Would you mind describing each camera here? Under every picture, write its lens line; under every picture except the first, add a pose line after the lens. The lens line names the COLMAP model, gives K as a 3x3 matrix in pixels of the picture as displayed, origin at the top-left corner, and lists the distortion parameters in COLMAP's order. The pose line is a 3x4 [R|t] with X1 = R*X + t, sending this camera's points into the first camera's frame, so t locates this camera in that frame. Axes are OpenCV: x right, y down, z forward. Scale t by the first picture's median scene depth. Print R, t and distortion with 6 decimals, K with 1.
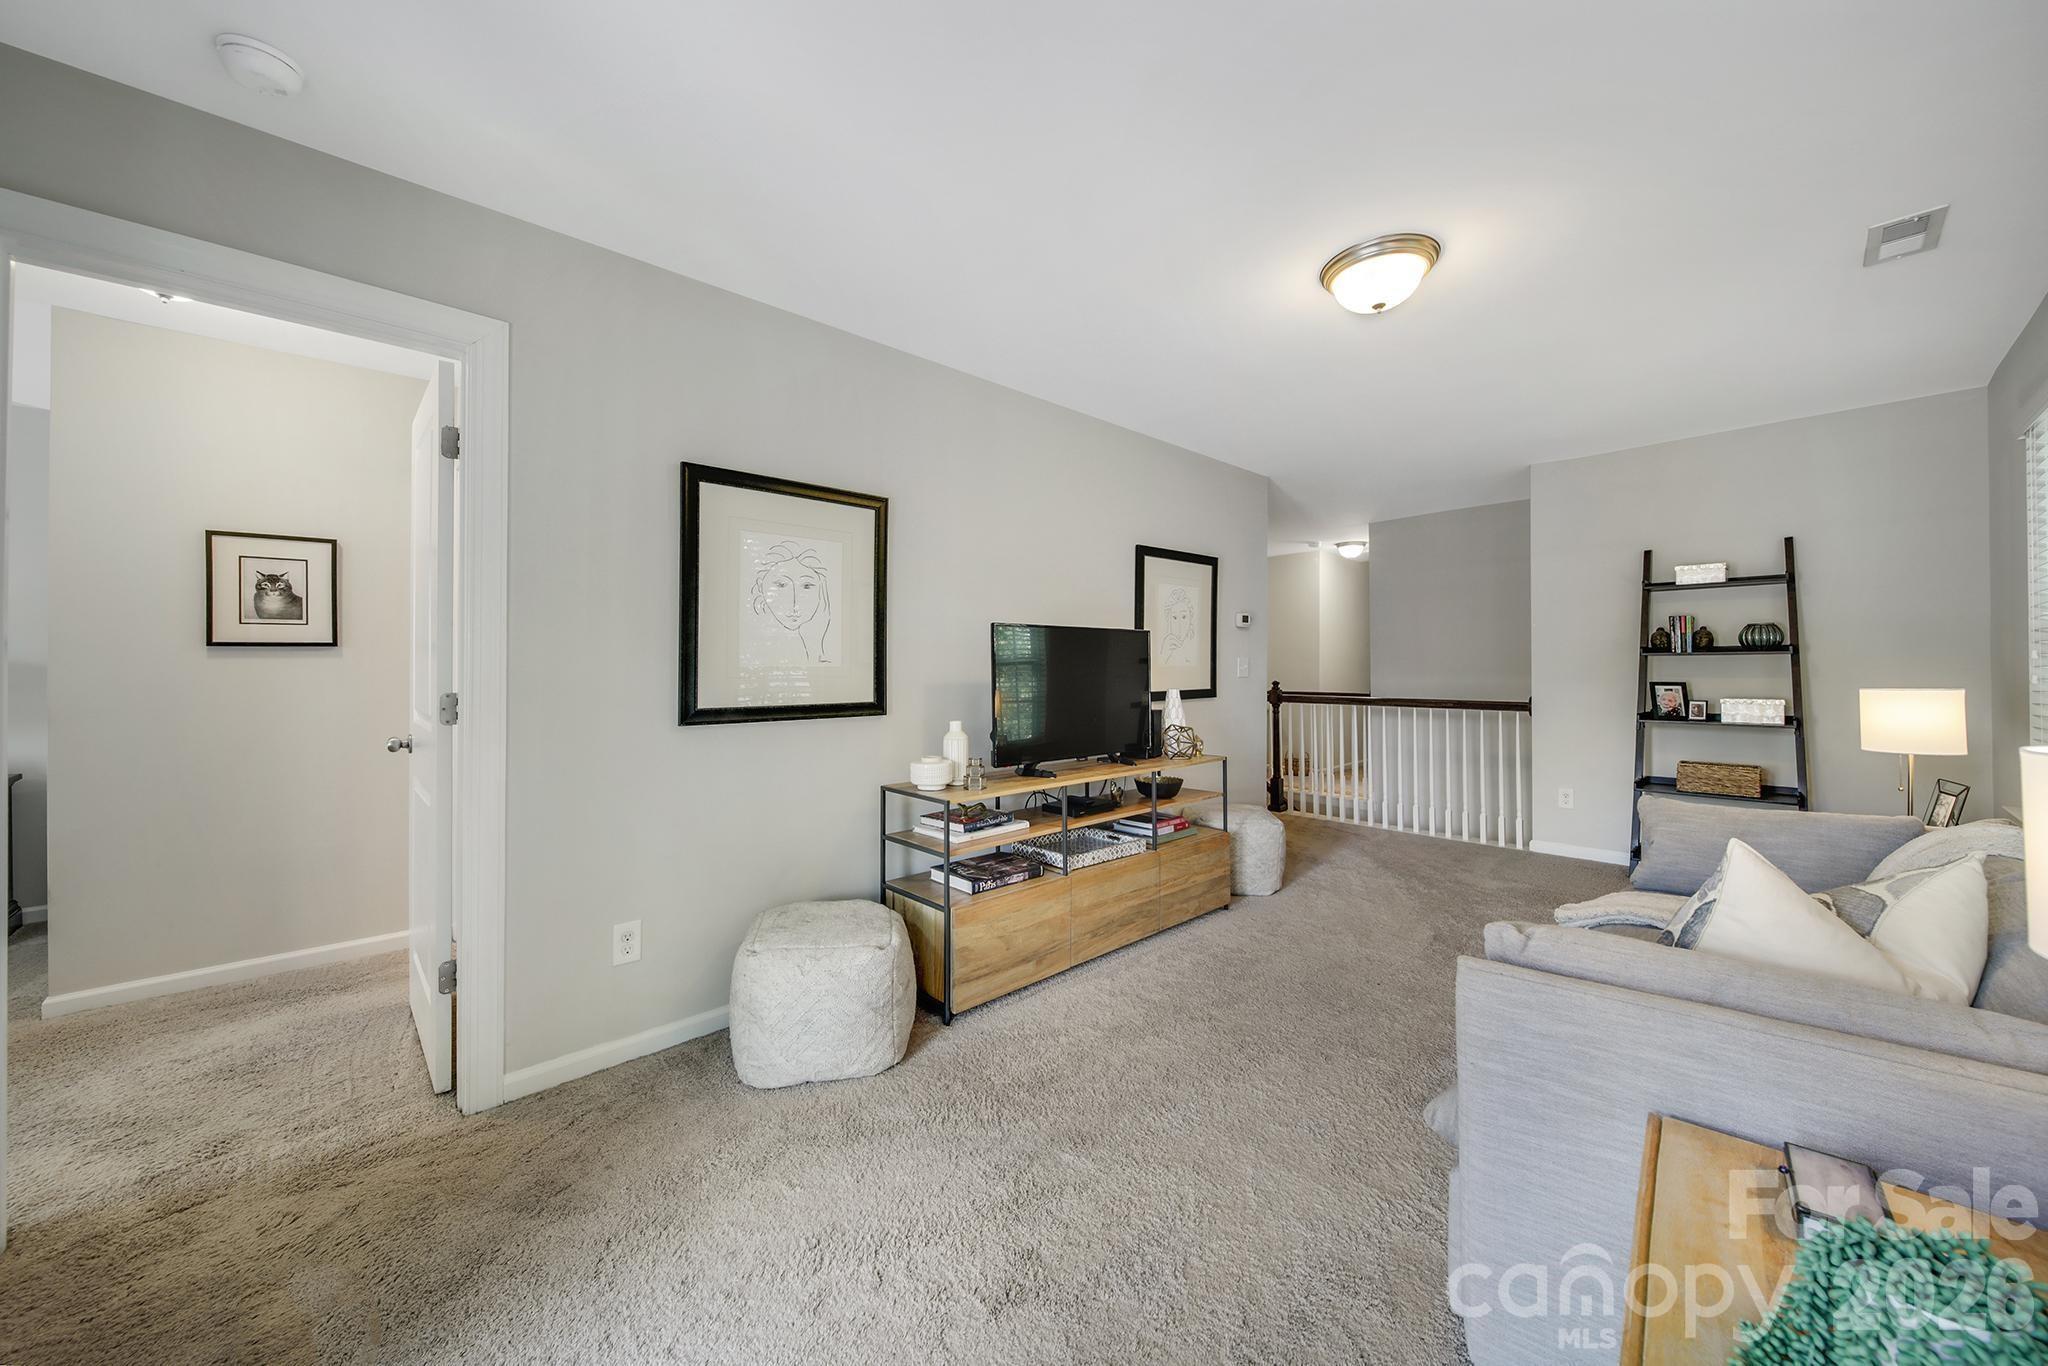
lens RADIAL K [[713.1, 0, 1021.0], [0, 713.1, 672.9], [0, 0, 1]] dist [-0.001350, -0.001627]
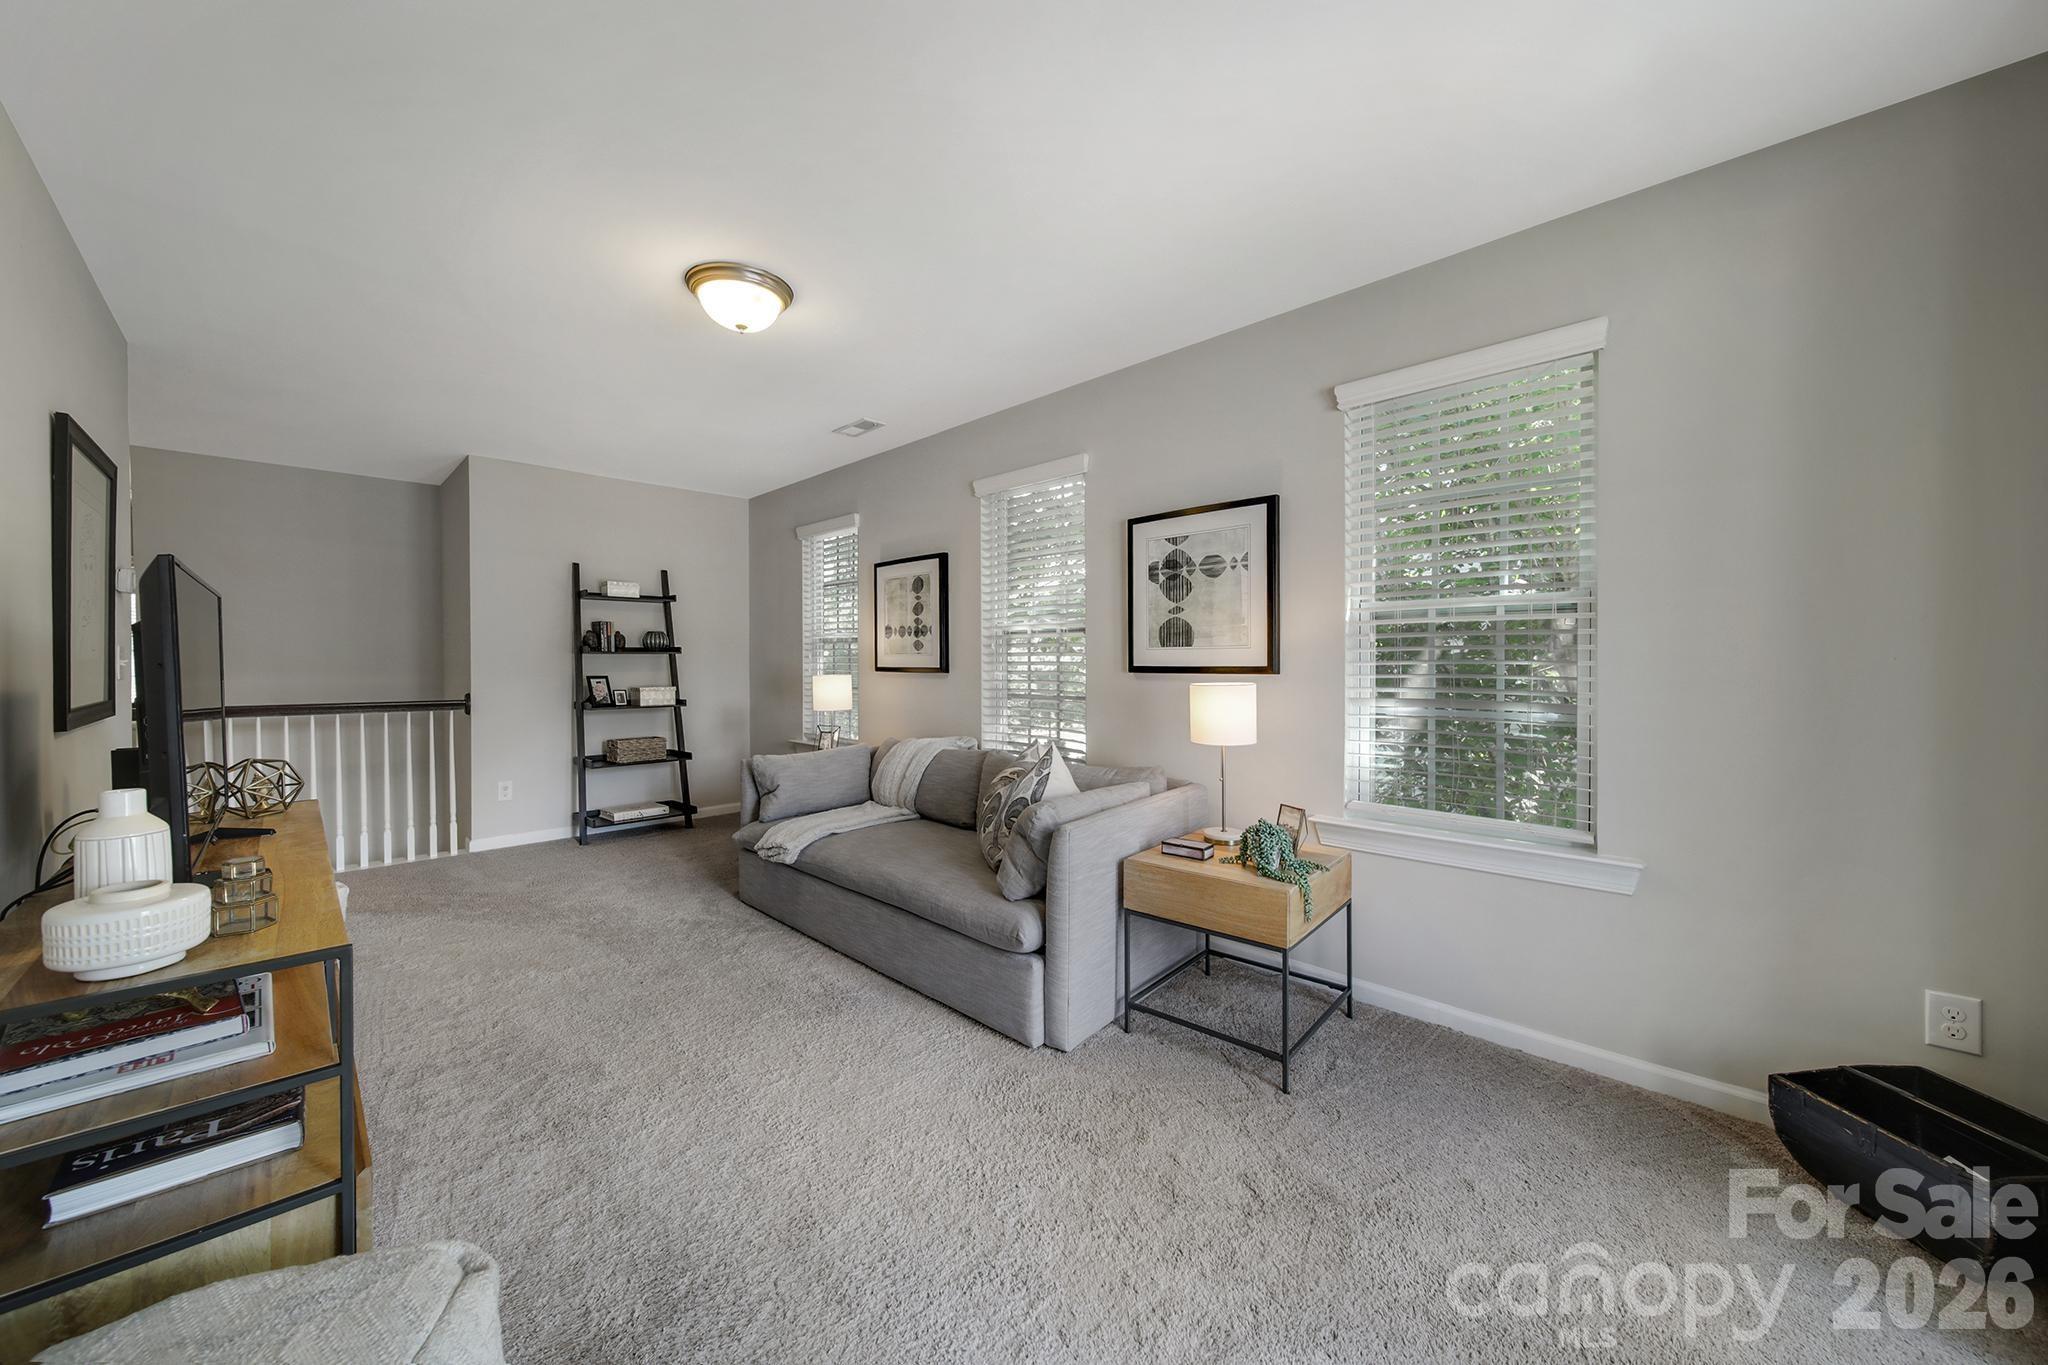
lens RADIAL K [[713.1, 0, 1015.5], [0, 713.1, 670.6], [0, 0, 1]] dist [-0.001350, -0.001627]
pose [[0.002130, -0.006847, 0.999974, -0.294605], [0.008617, 0.999940, 0.006829, 0.001780], [-0.999961, 0.008602, 0.002189, 0.293972]]
